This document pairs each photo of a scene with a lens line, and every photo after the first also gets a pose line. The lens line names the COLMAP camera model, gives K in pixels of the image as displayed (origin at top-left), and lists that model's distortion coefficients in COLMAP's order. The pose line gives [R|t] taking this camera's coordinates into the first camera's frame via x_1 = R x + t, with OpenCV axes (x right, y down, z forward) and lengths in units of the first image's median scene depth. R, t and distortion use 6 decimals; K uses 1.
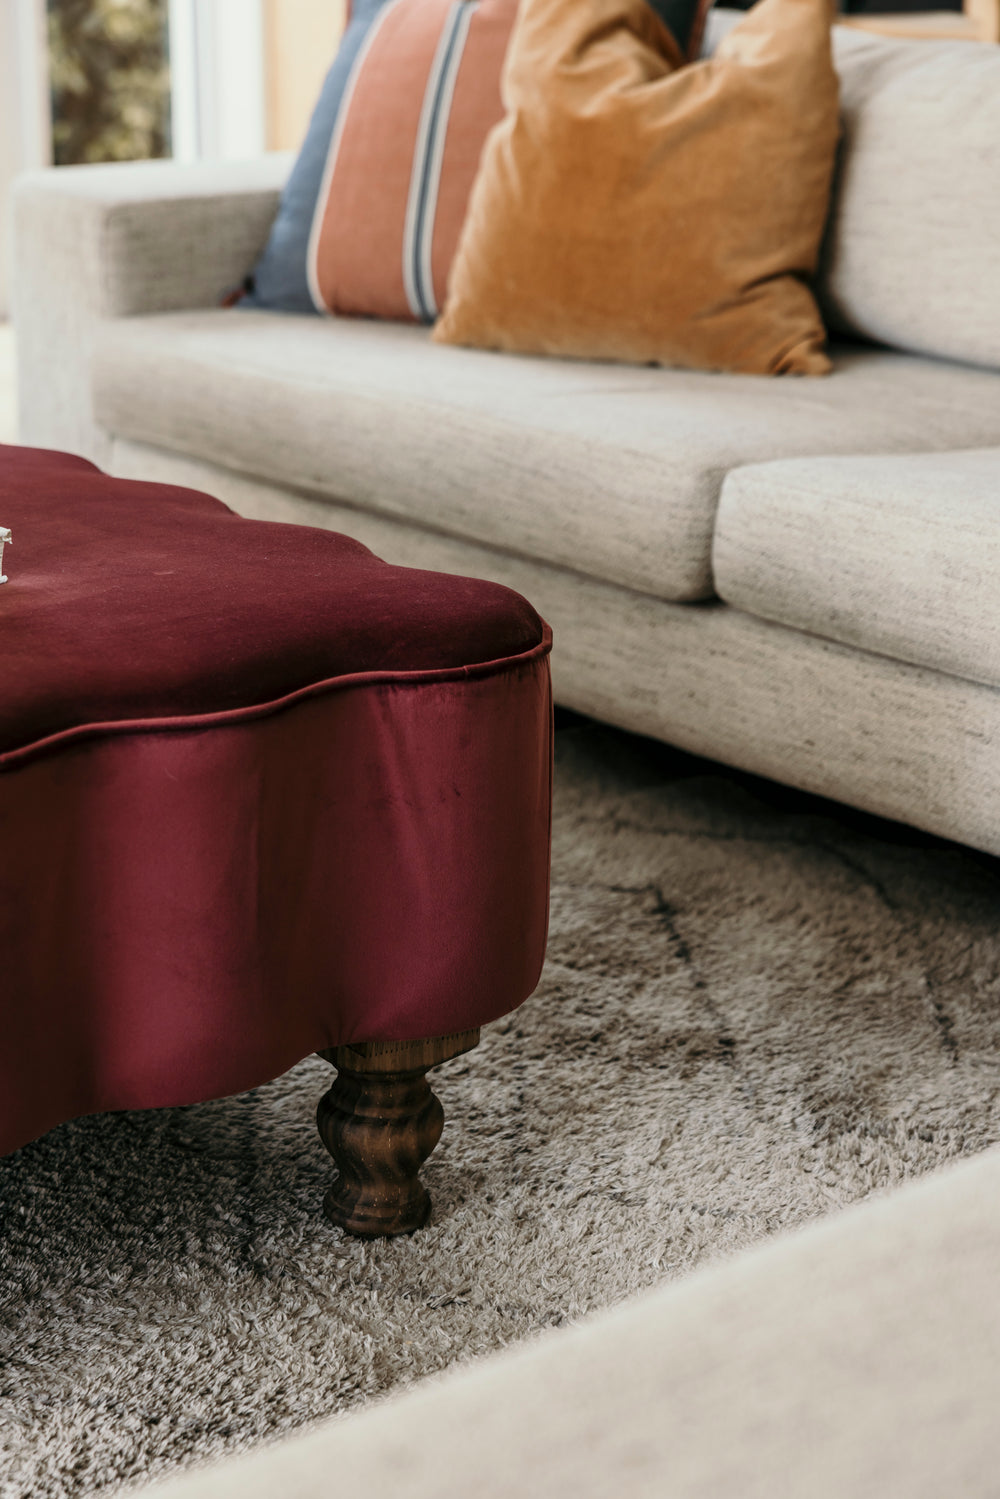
lens RADIAL K [[2923.5, 0, 390.7], [0, 2923.5, 704.1], [0, 0, 1]] dist [0.060446, 0.000000]
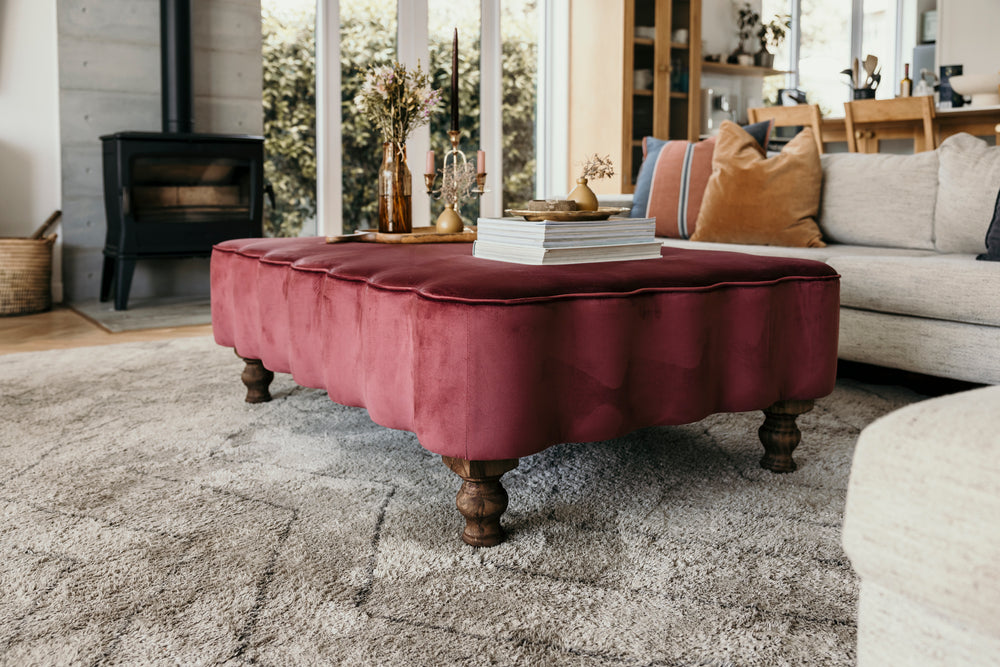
lens RADIAL K [[940.4, 0, 500.3], [0, 940.4, 246.9], [0, 0, 1]] dist [-0.012866, 0.000000]
pose [[0.999560, 0.011273, -0.027424, -0.206247], [-0.016592, 0.979199, -0.202222, 0.116171], [0.024574, 0.202588, 0.978956, -0.009058]]
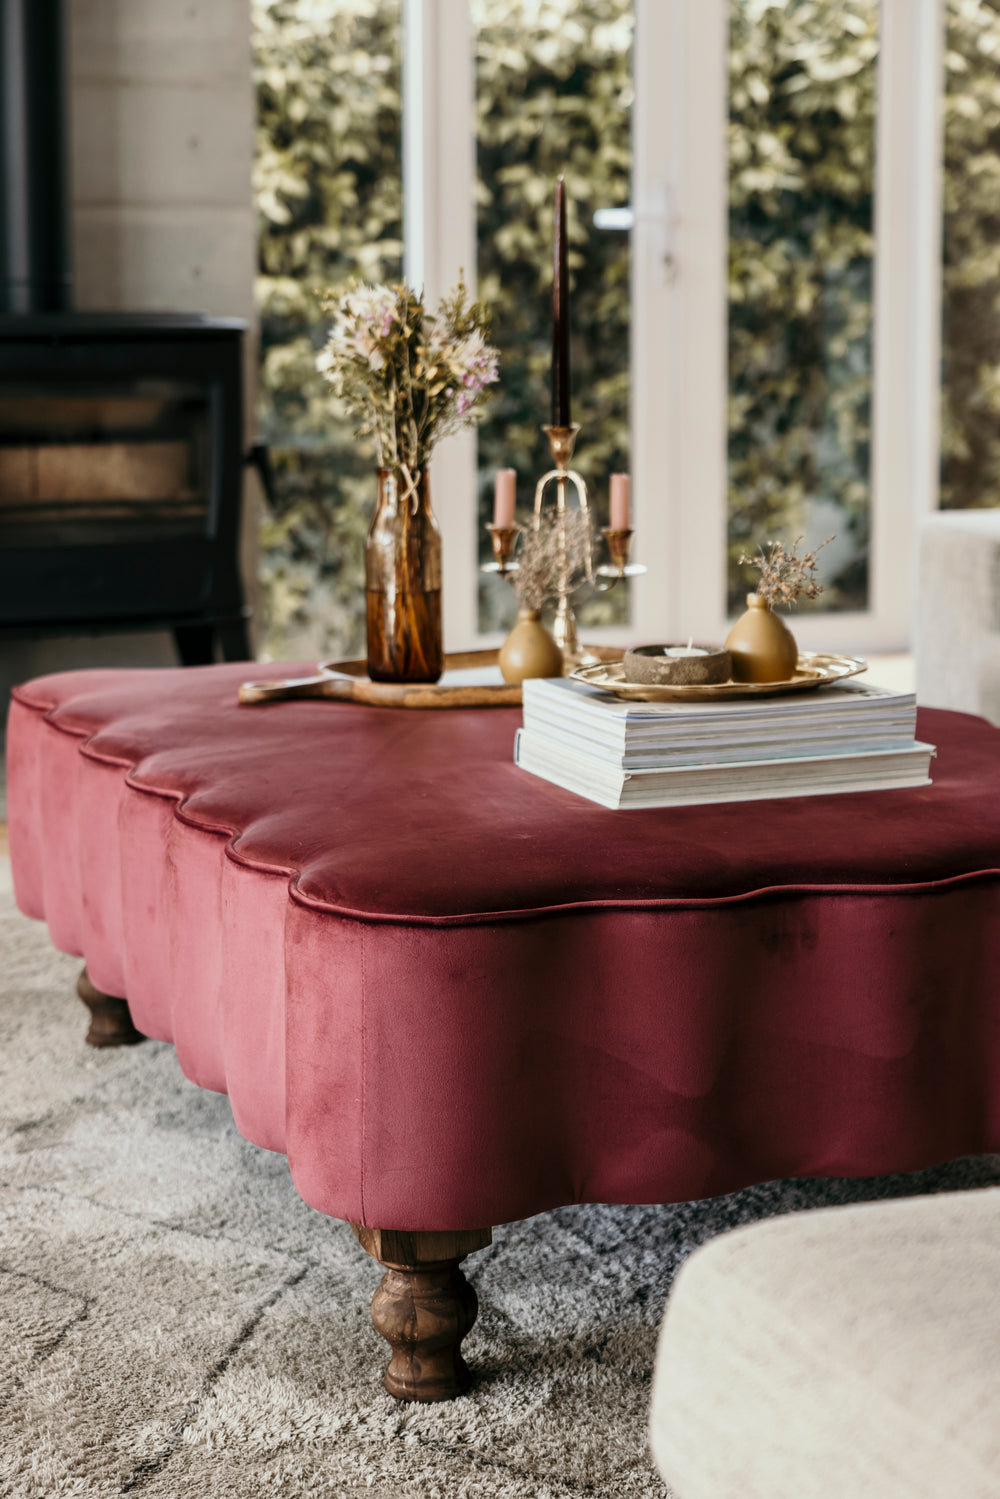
lens RADIAL K [[2966.2, 0, 499.3], [0, 2966.2, 660.1], [0, 0, 1]] dist [0.041427, 0.000000]
pose [[0.968629, 0.036352, -0.245837, 0.010962], [-0.070473, 0.988814, -0.131456, 0.073846], [0.238309, 0.144657, 0.960356, -0.305424]]
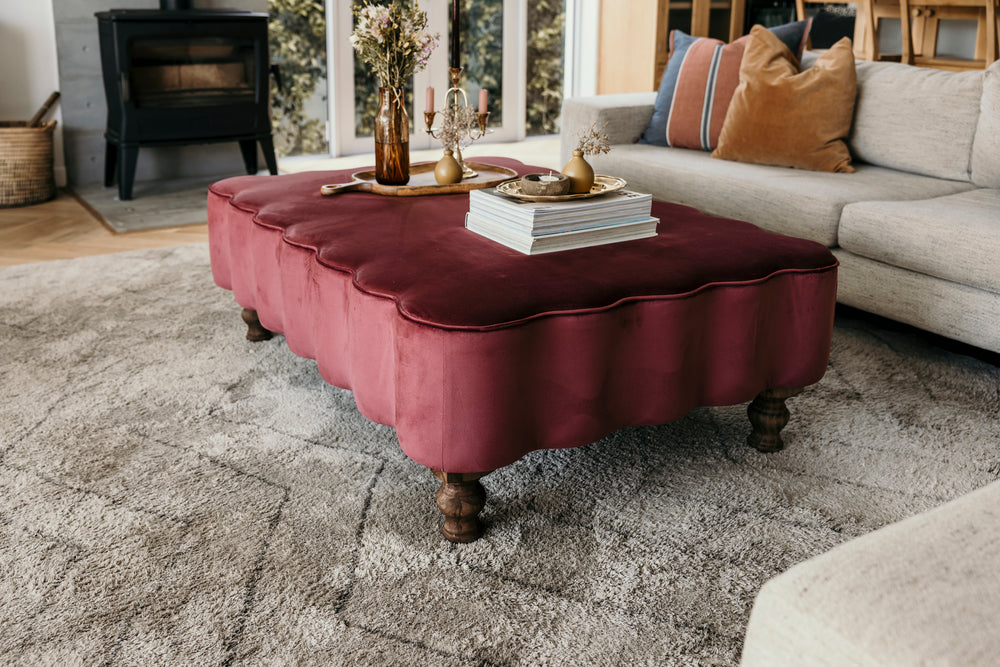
lens RADIAL K [[1012.9, 0, 486.8], [0, 1012.9, 232.8], [0, 0, 1]] dist [-0.001630, 0.000000]
pose [[0.996701, 0.034362, -0.073526, -0.171867], [-0.037166, 0.998620, -0.037101, 0.001756], [0.072149, 0.039711, 0.996603, -0.067820]]
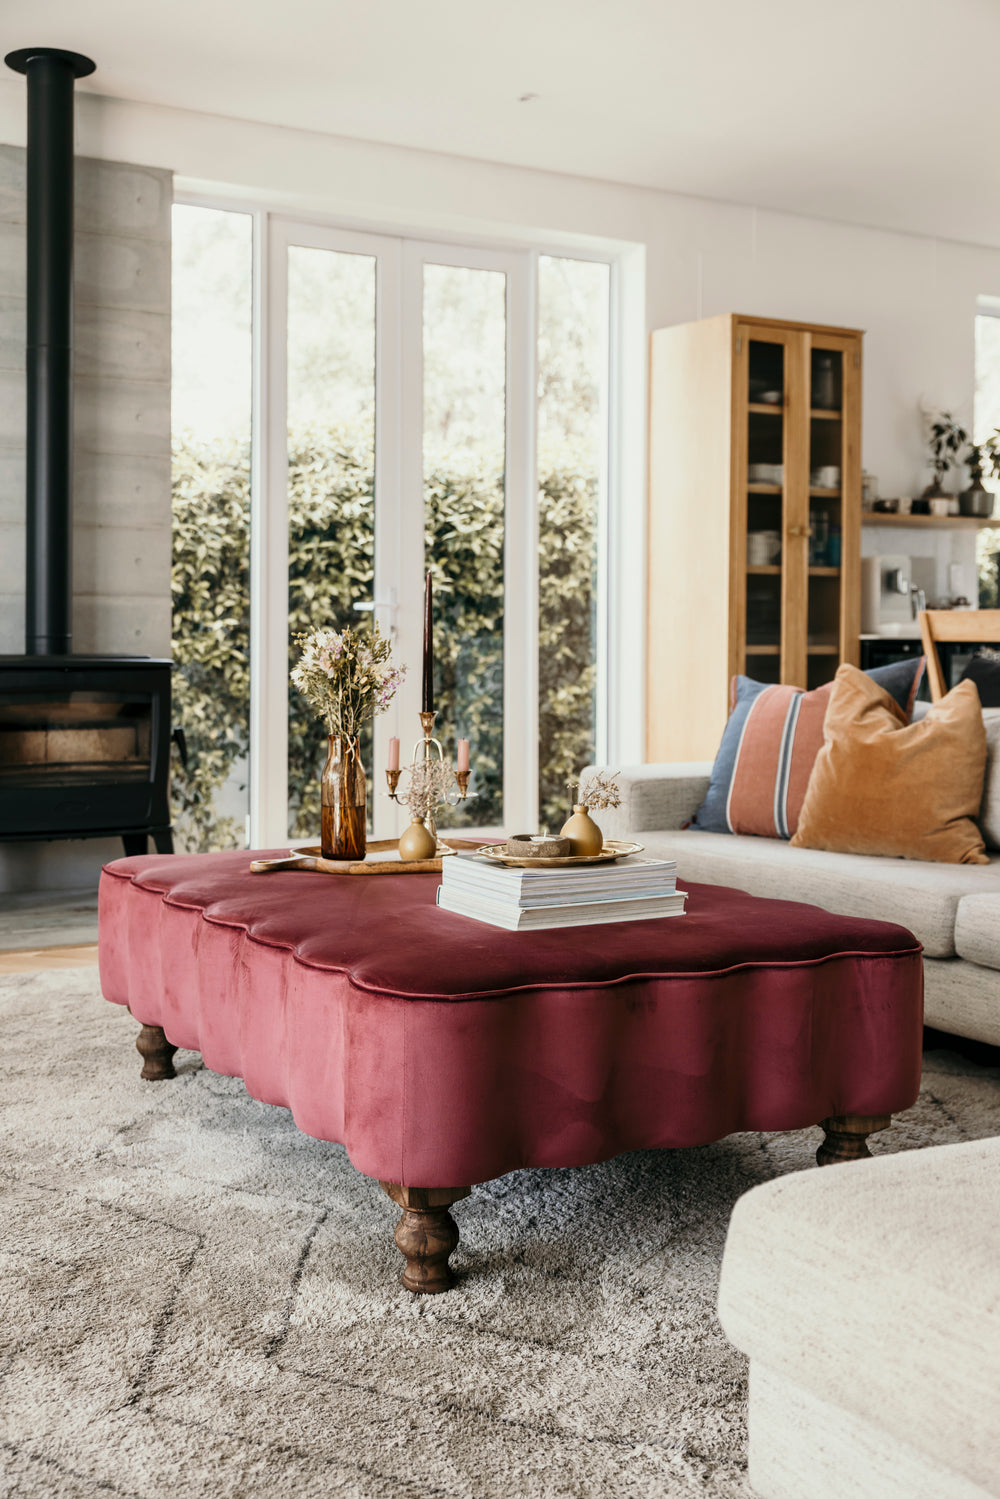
lens RADIAL K [[1633.2, 0, 380.0], [0, 1633.2, 680.8], [0, 0, 1]] dist [-0.002521, 0.000000]
pose [[0.989144, 0.014738, -0.146206, -0.137155], [-0.050529, 0.968398, -0.244237, 0.083313], [0.137986, 0.248974, 0.958630, -0.273978]]
